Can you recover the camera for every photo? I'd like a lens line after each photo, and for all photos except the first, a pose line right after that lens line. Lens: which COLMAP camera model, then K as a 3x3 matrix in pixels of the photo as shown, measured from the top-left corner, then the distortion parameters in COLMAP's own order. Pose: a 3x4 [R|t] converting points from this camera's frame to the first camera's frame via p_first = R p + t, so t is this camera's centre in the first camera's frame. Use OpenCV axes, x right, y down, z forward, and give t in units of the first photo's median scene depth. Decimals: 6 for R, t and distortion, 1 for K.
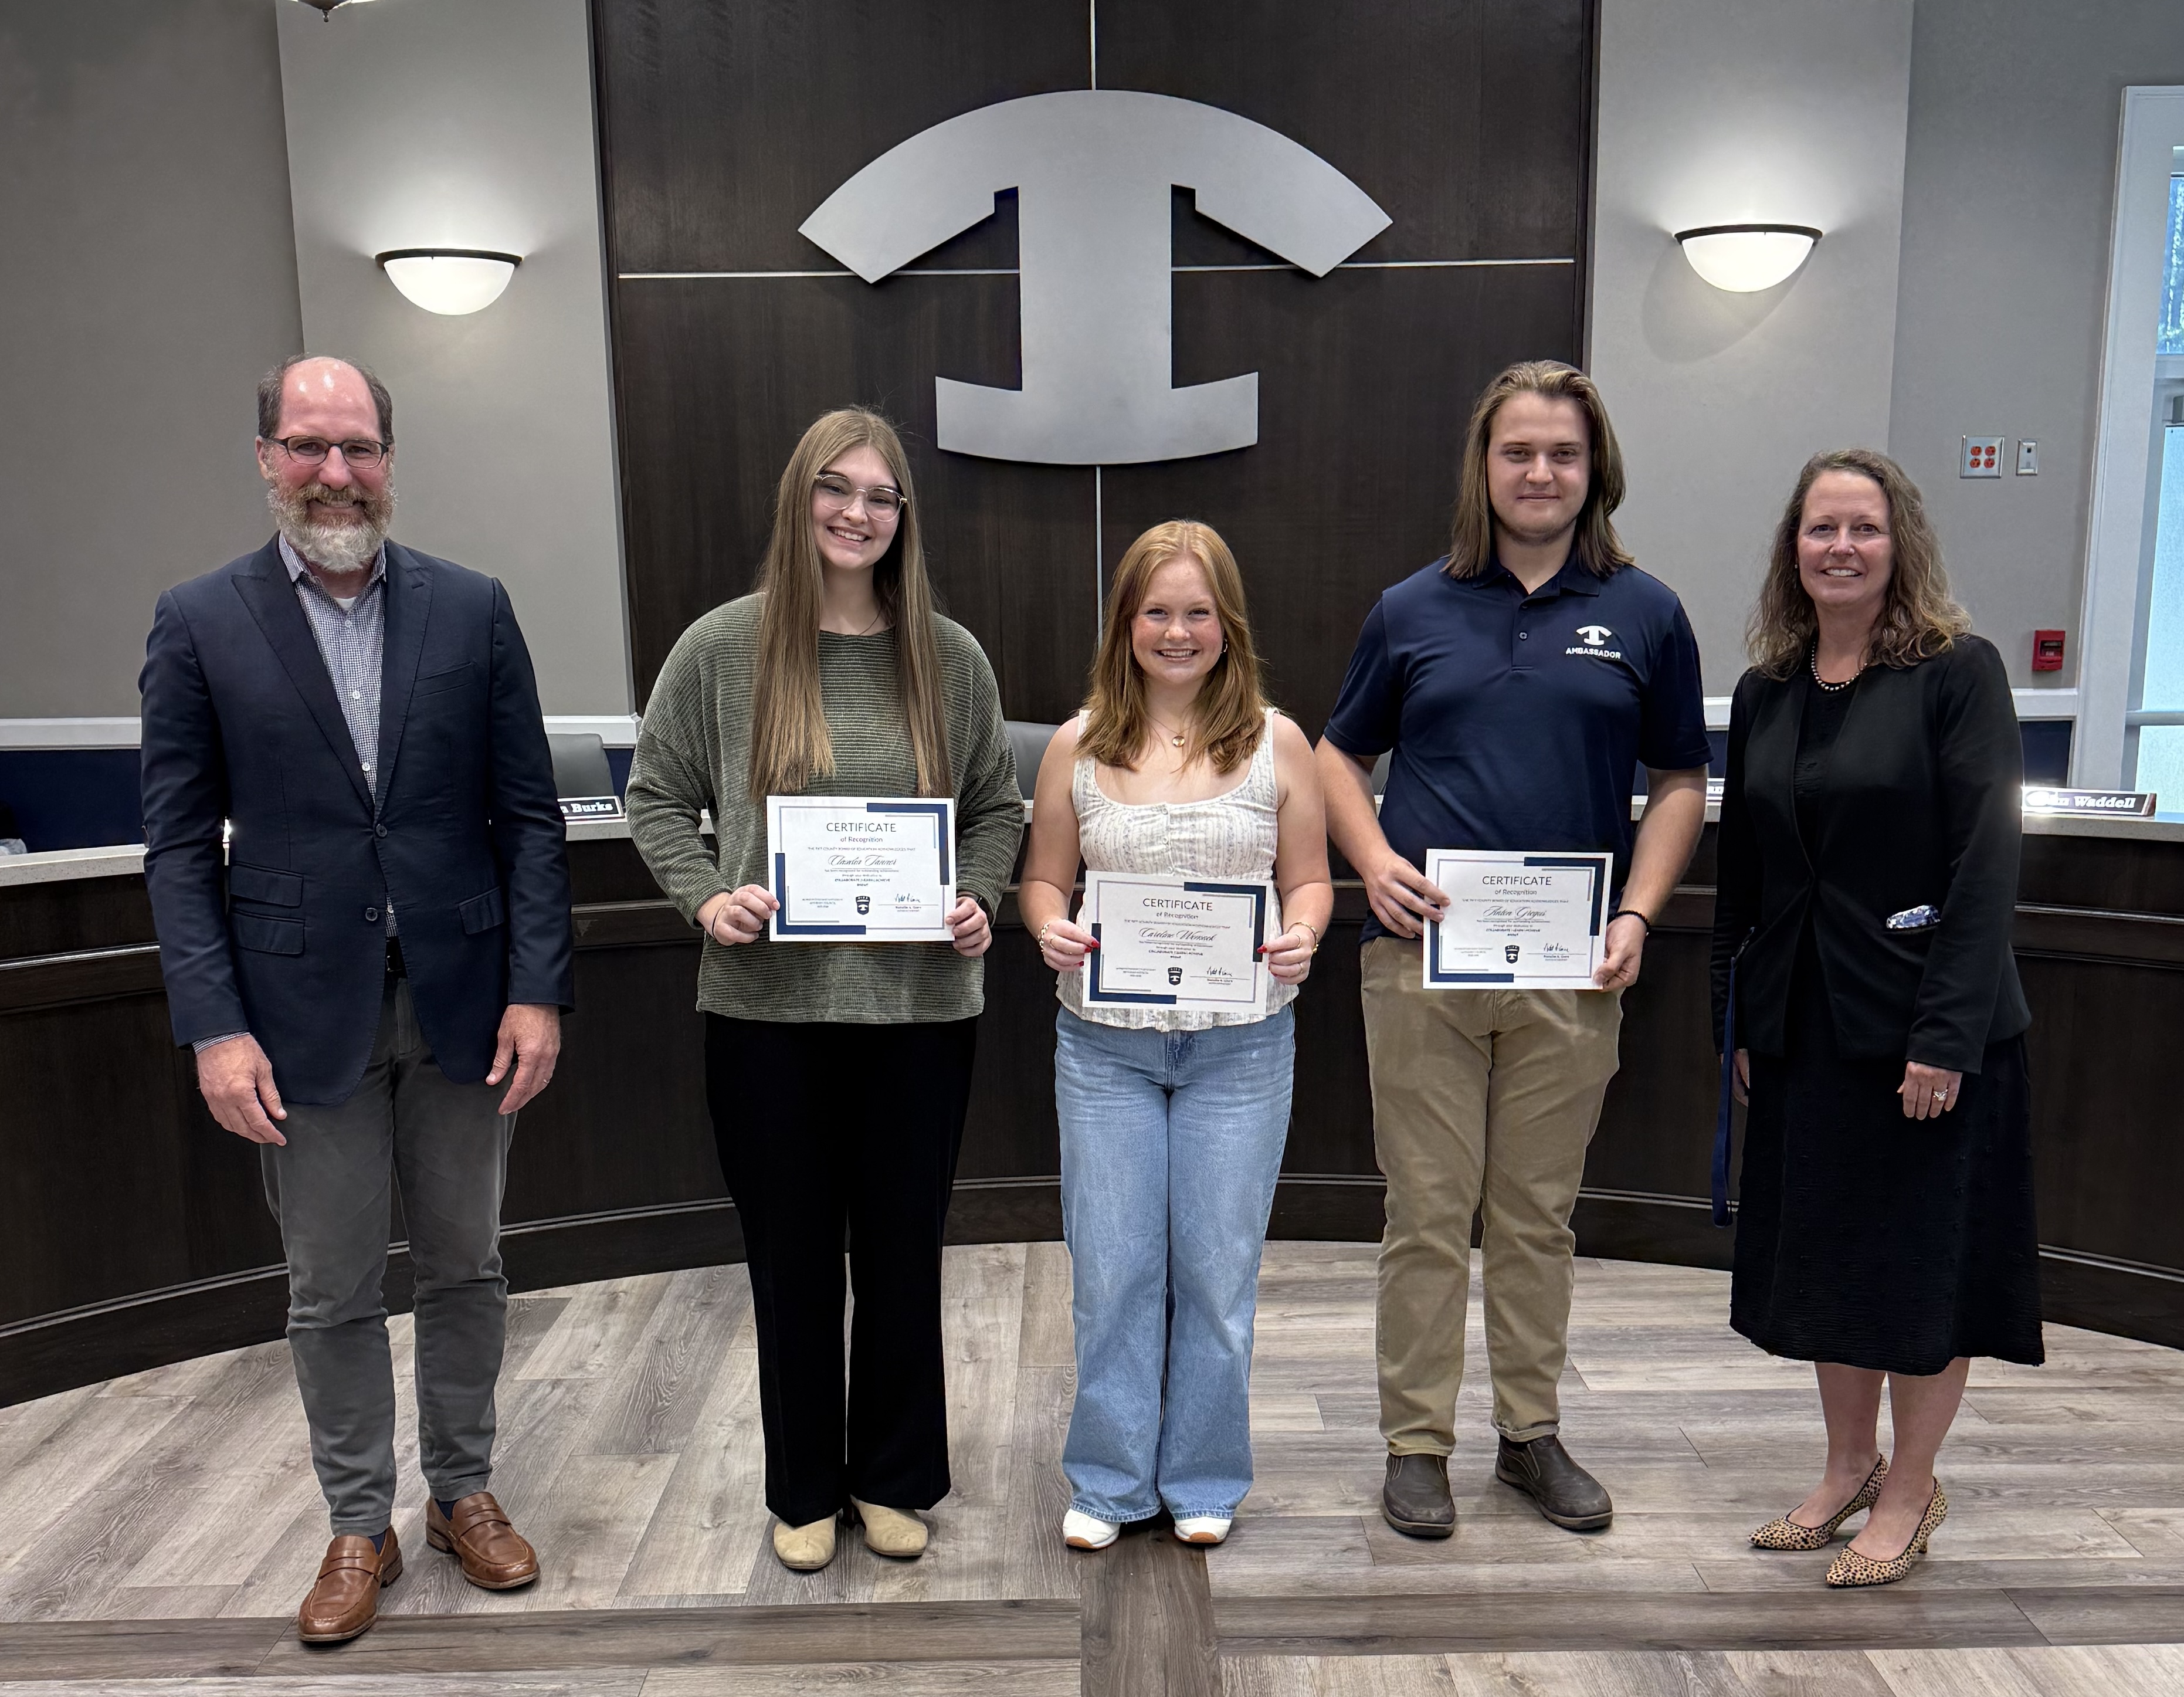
lens RADIAL K [[2453.5, 0, 1075.8], [0, 2453.5, 1177.6], [0, 0, 1]] dist [0.083263, -0.166846]
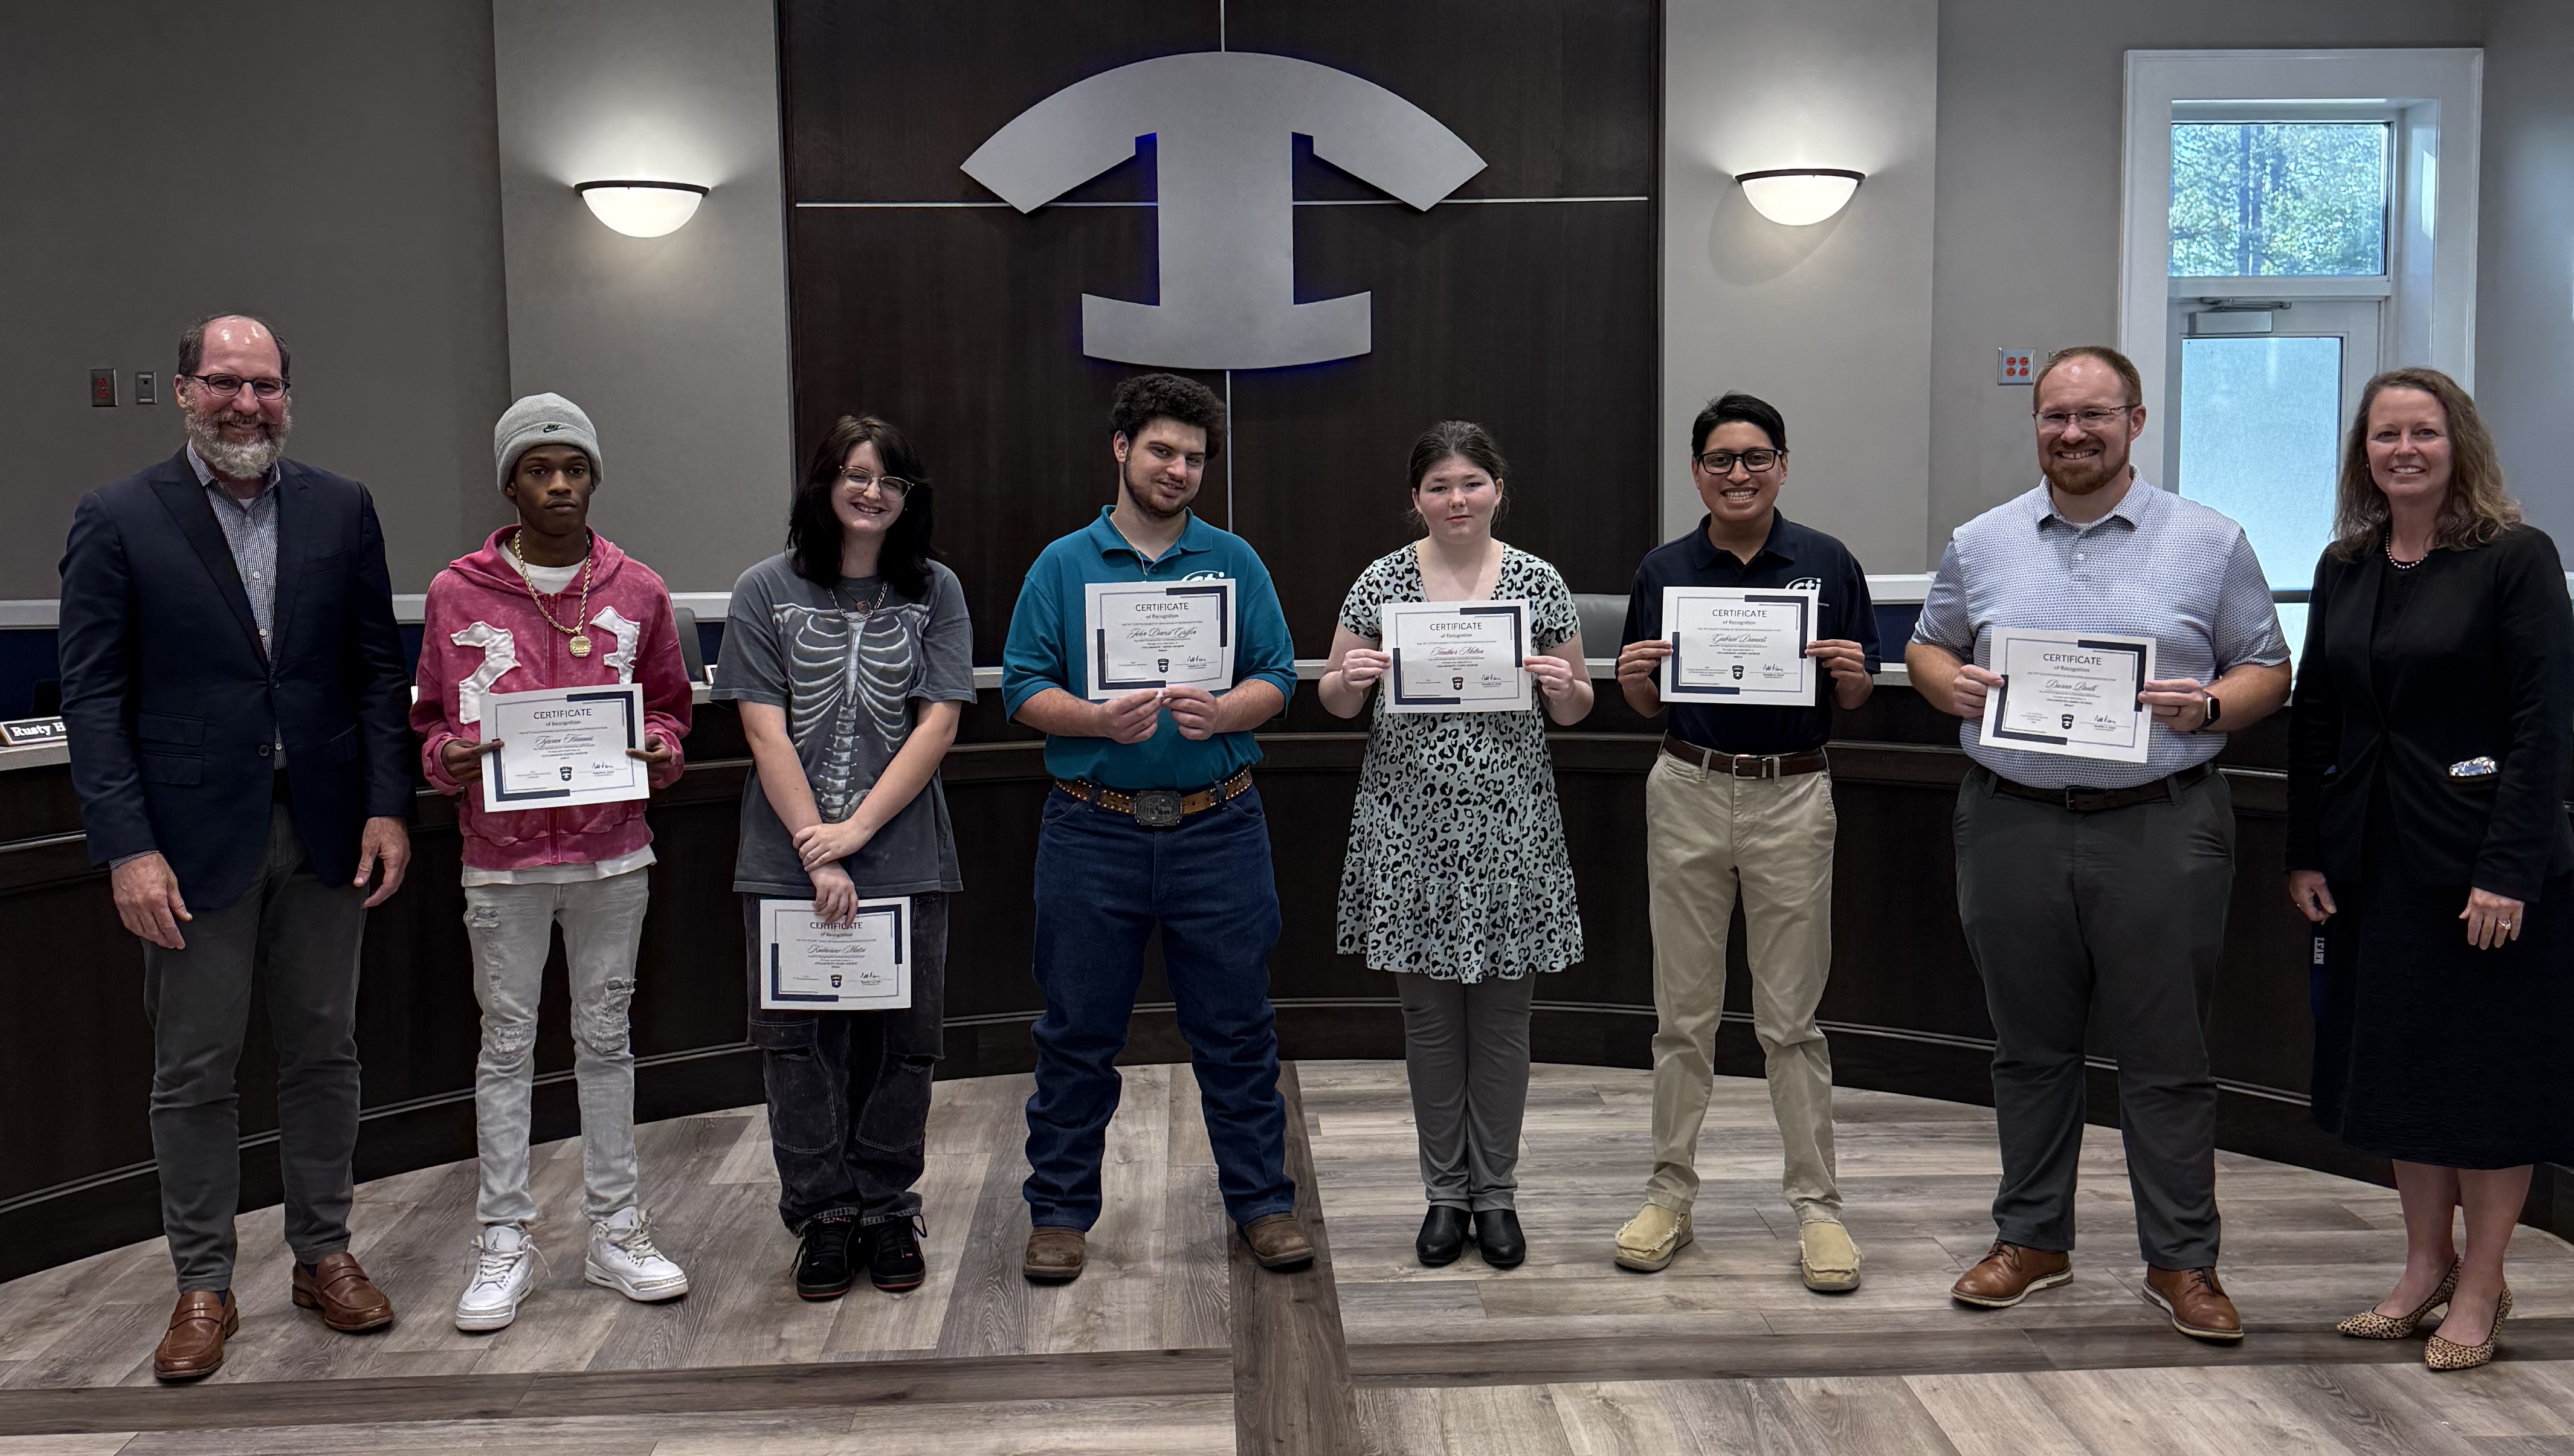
lens RADIAL K [[2503.4, 0, 1296.8], [0, 2503.4, 665.1], [0, 0, 1]] dist [0.059137, -0.110685]
pose [[0.999120, -0.001124, 0.041937, -0.012776], [0.007639, 0.987805, -0.155507, 0.030727], [-0.041250, 0.155690, 0.986944, -0.160009]]
